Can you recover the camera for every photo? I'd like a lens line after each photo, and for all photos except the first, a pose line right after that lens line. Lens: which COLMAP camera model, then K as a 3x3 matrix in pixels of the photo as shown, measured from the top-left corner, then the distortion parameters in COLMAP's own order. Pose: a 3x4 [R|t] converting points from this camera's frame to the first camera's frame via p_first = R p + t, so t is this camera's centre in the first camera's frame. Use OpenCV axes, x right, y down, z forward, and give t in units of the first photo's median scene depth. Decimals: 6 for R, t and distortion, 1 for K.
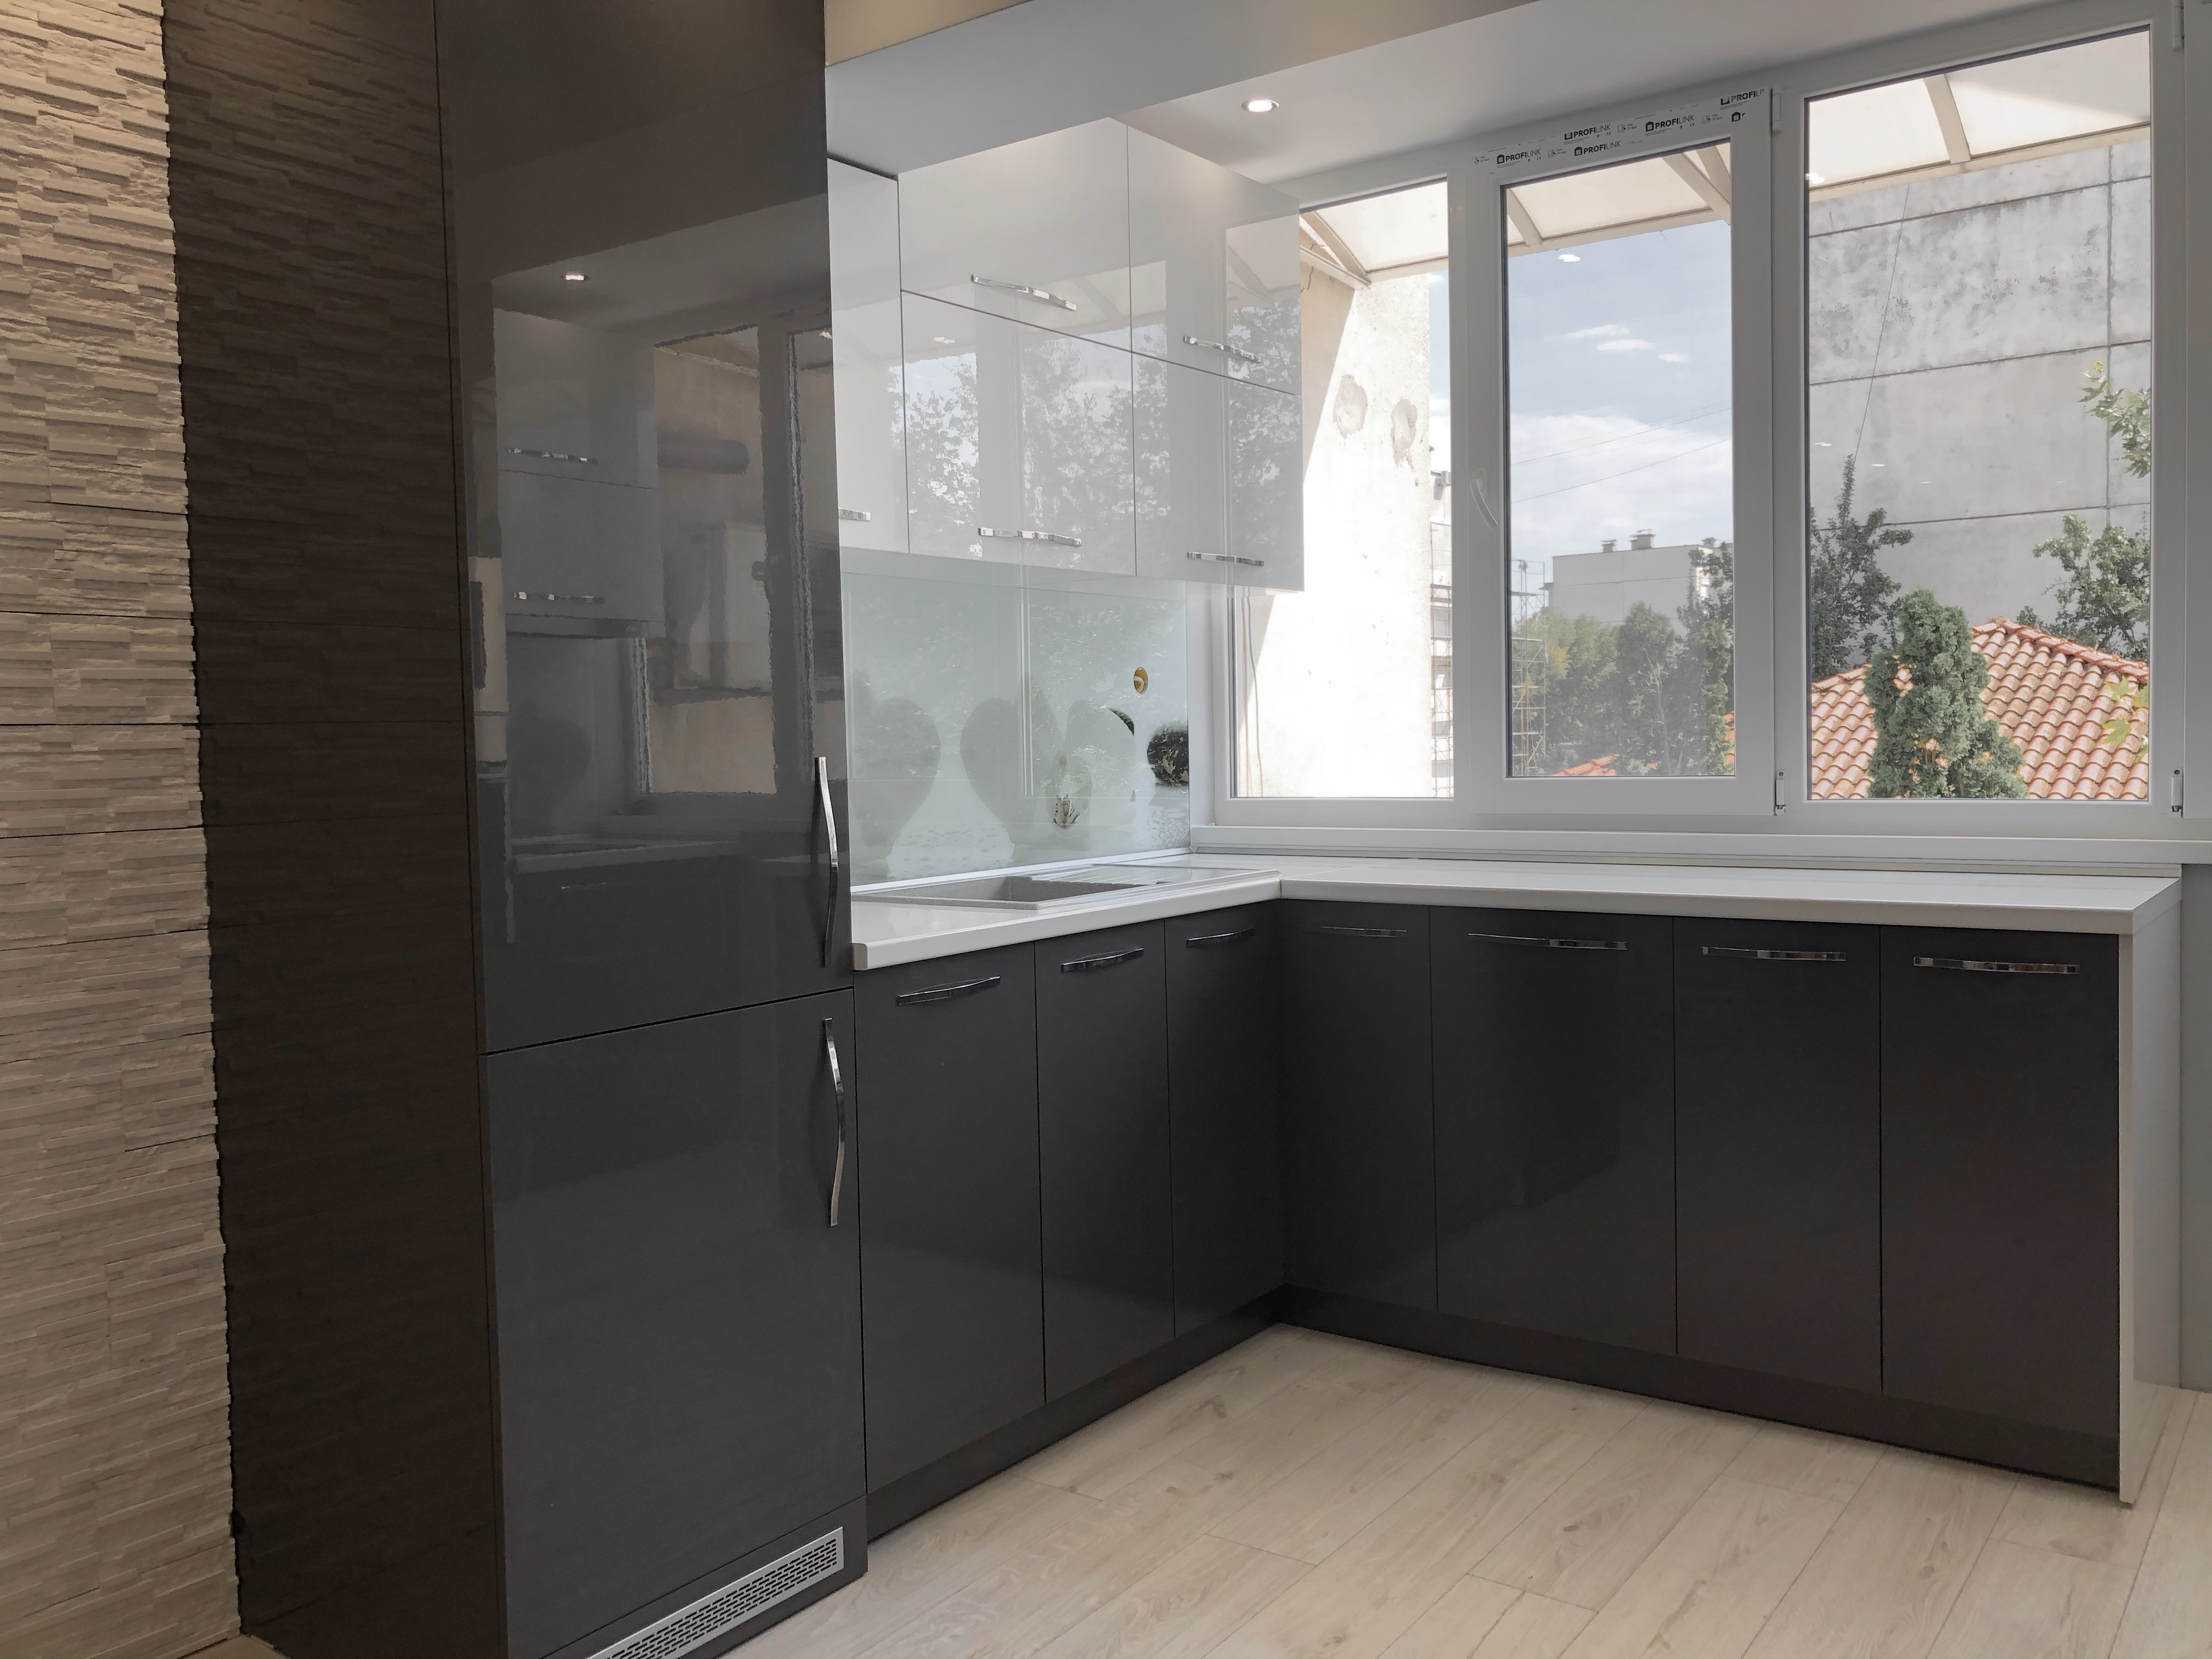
lens RADIAL K [[1830.9, 0, 1106.0], [0, 1830.9, 823.8], [0, 0, 1]] dist [0.068956, -0.107134]
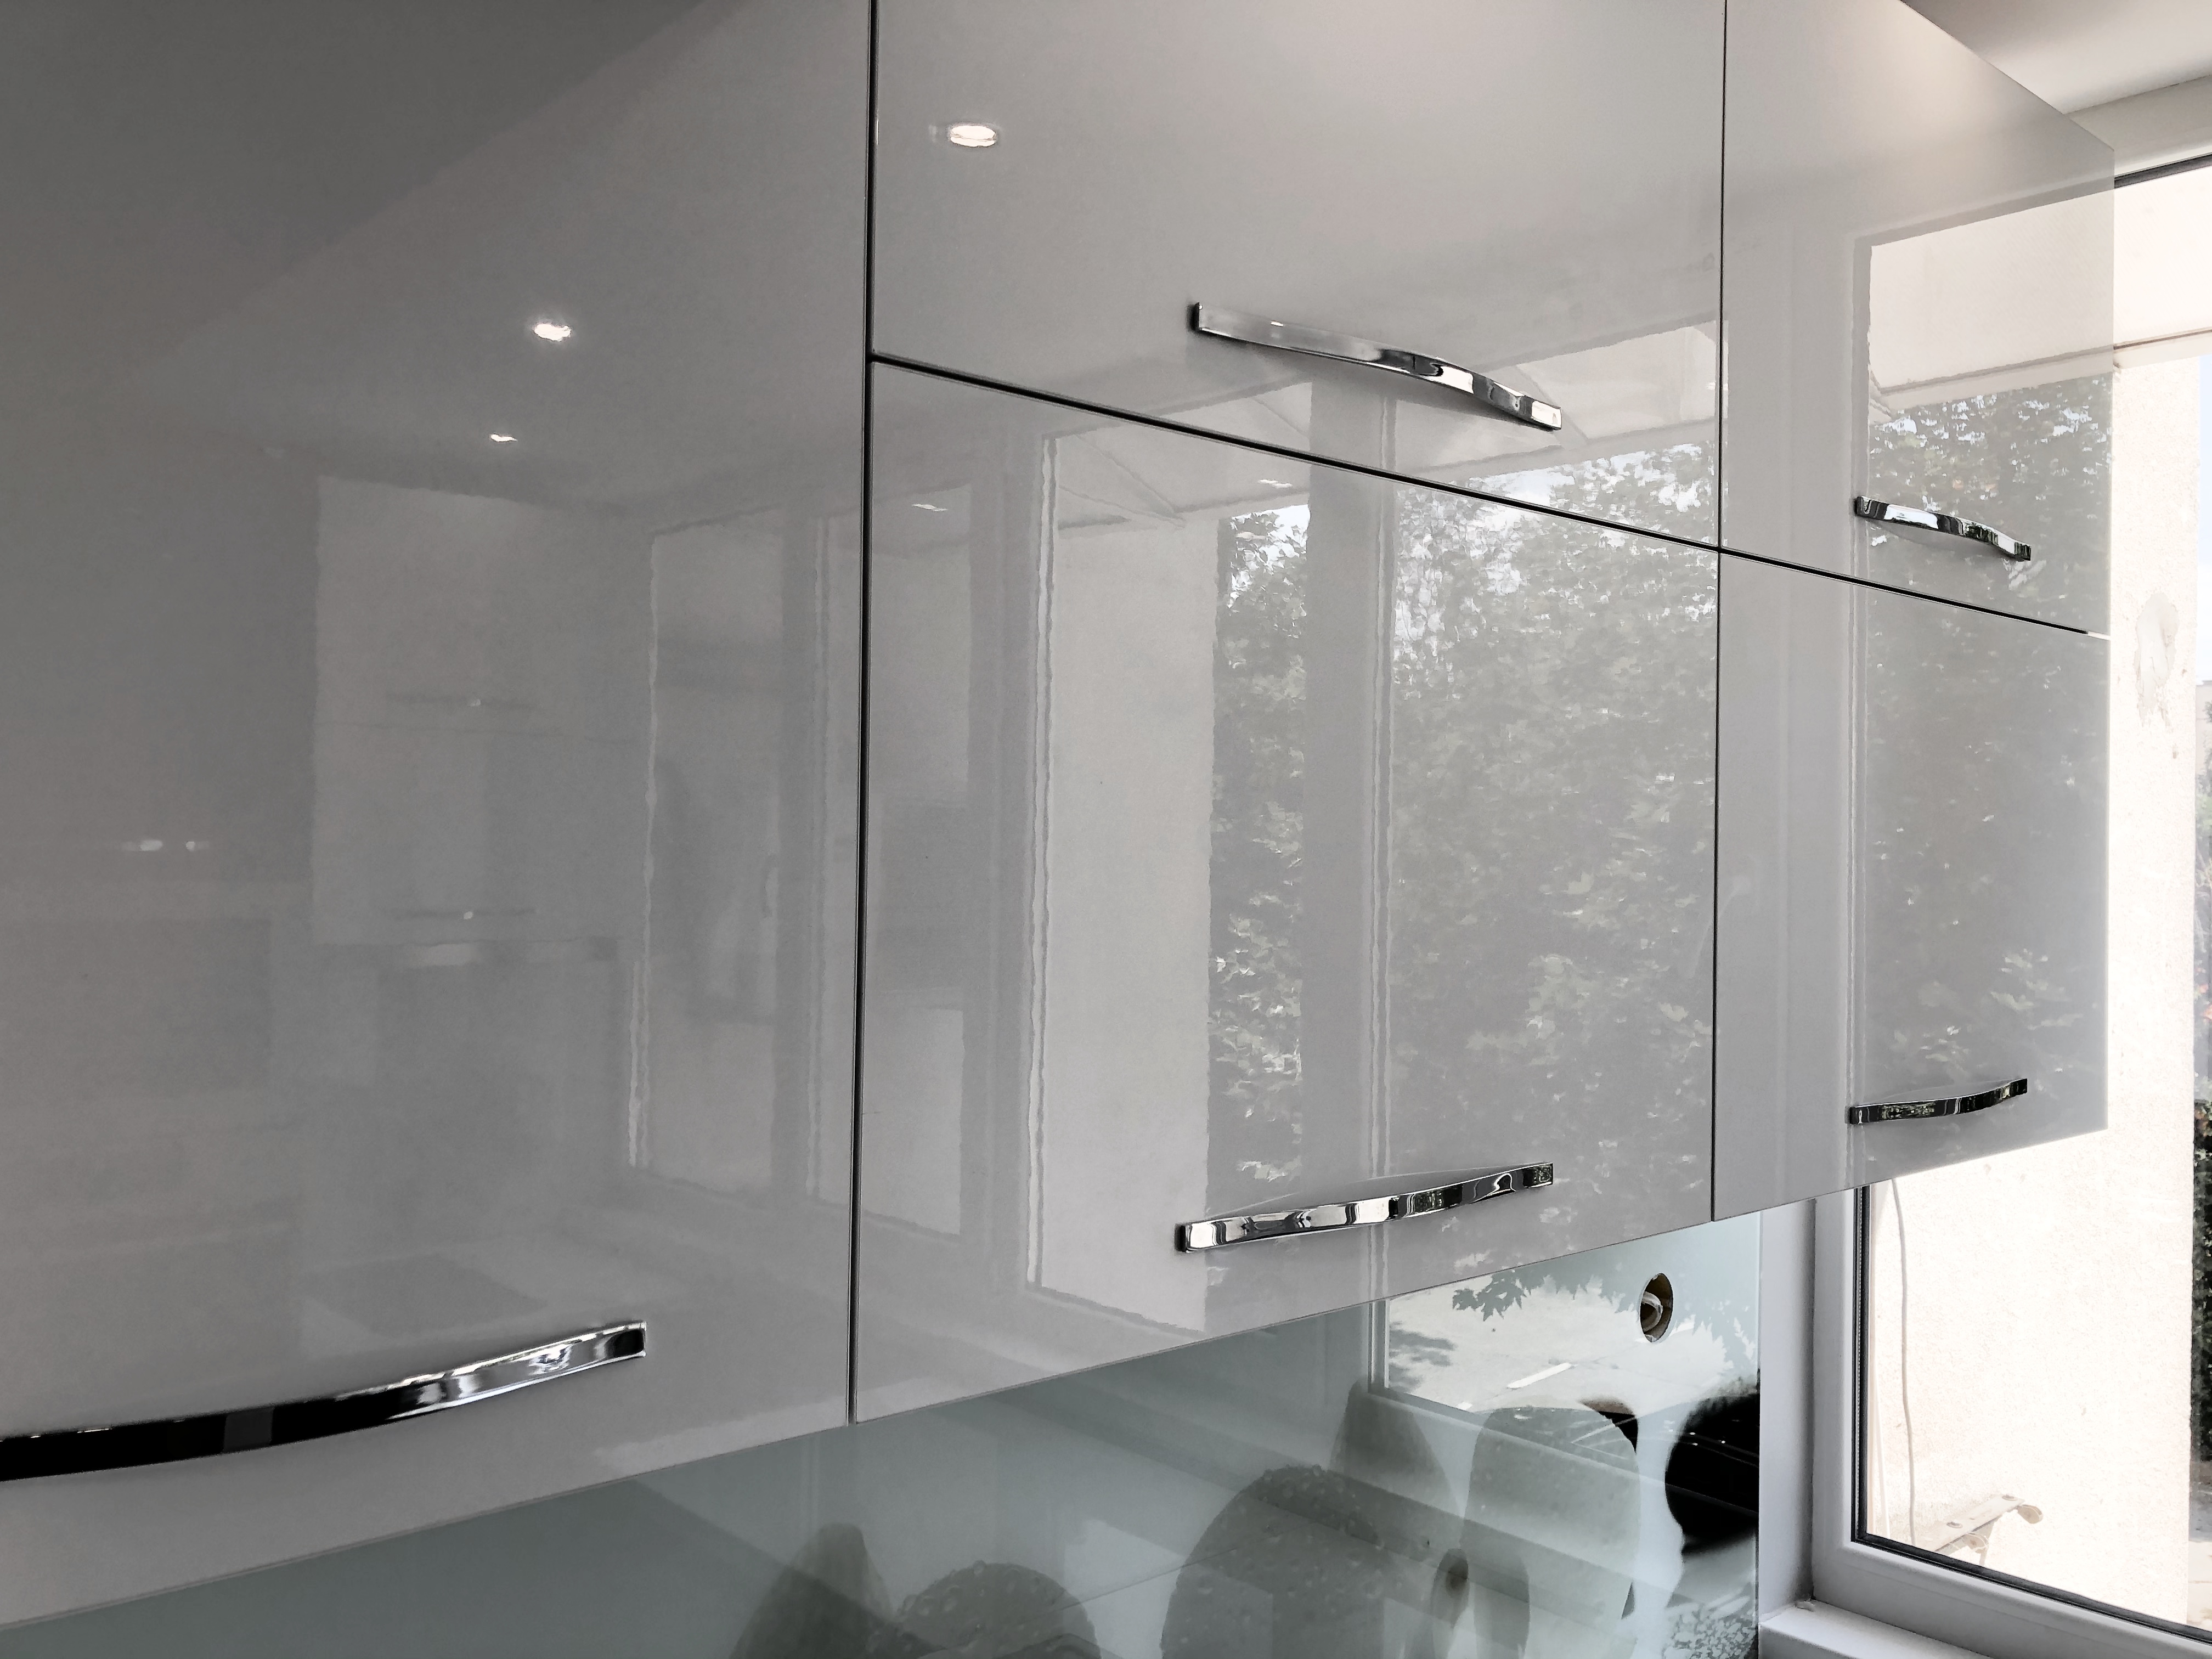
lens RADIAL K [[1830.9, 0, 1106.0], [0, 1830.9, 823.8], [0, 0, 1]] dist [0.068956, -0.107134]
pose [[0.978697, 0.034009, -0.202471, -0.022479], [-0.046444, 0.997294, -0.056986, -0.163351], [0.199985, 0.065176, 0.977629, 0.584171]]
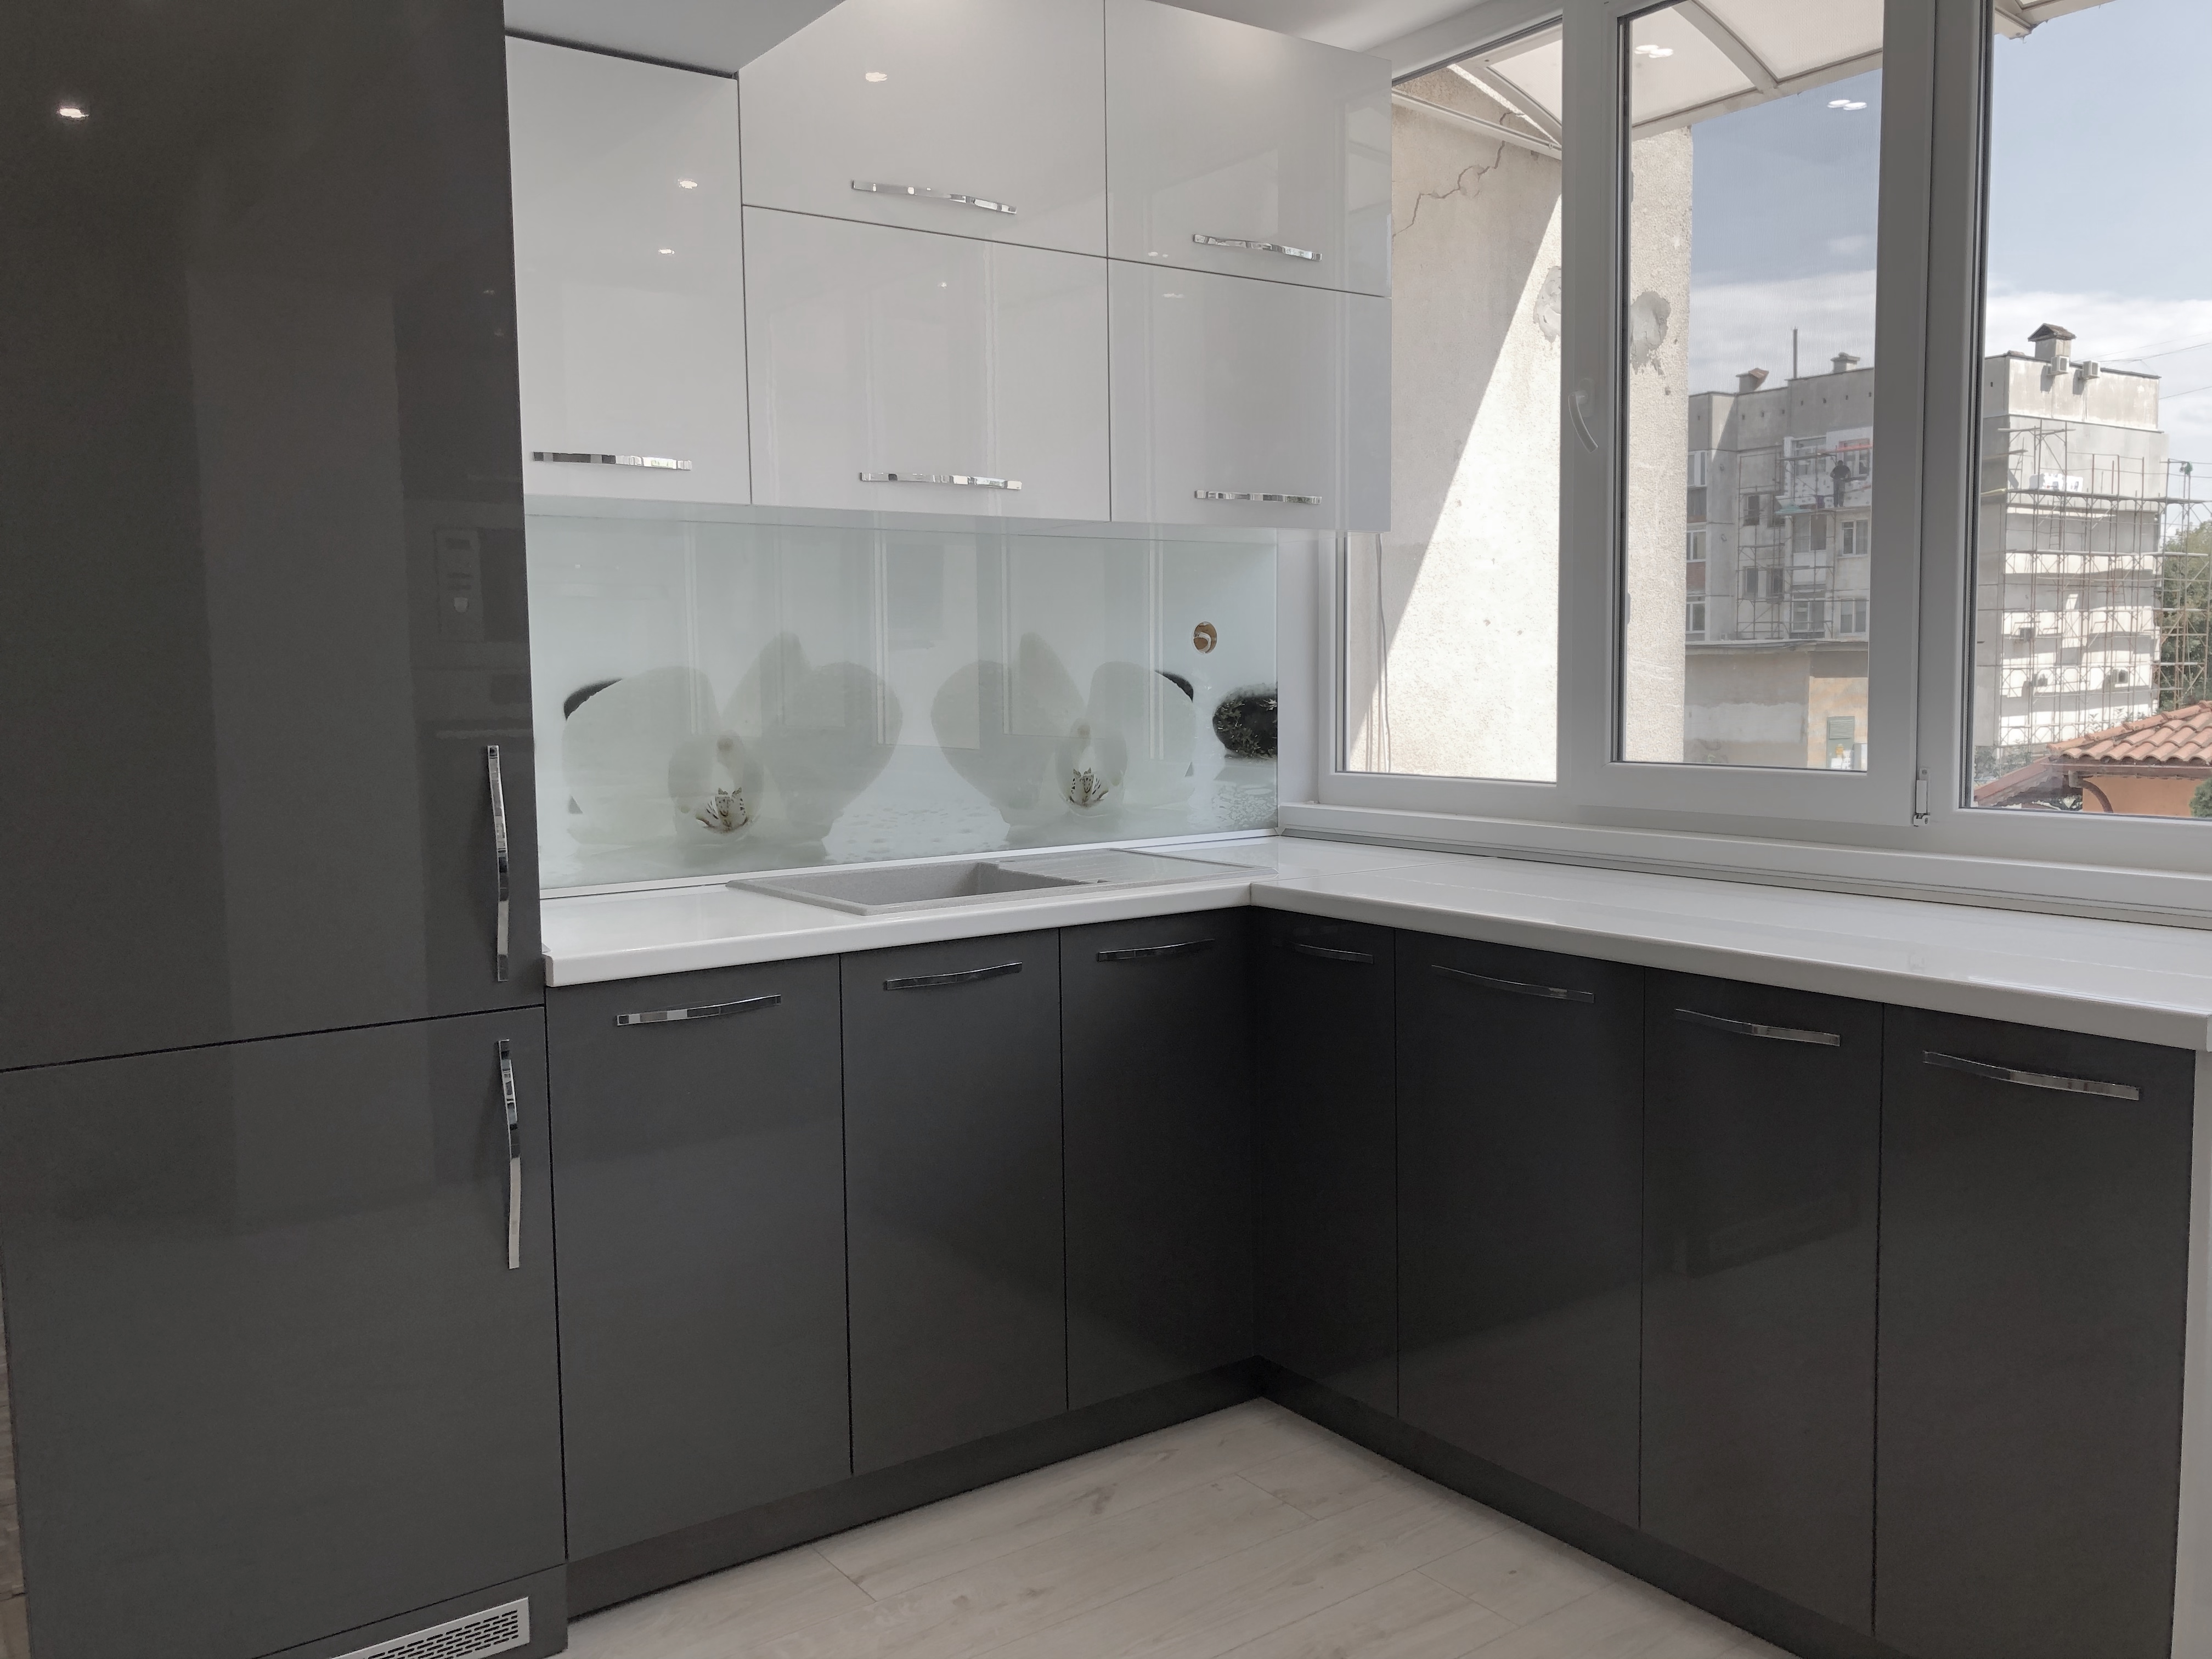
lens RADIAL K [[1830.9, 0, 1106.0], [0, 1830.9, 823.8], [0, 0, 1]] dist [0.068956, -0.107134]
pose [[0.950055, 0.038738, -0.309668, 0.257089], [-0.025358, 0.998567, 0.047119, -0.030661], [0.311050, -0.036913, 0.949676, 0.159770]]
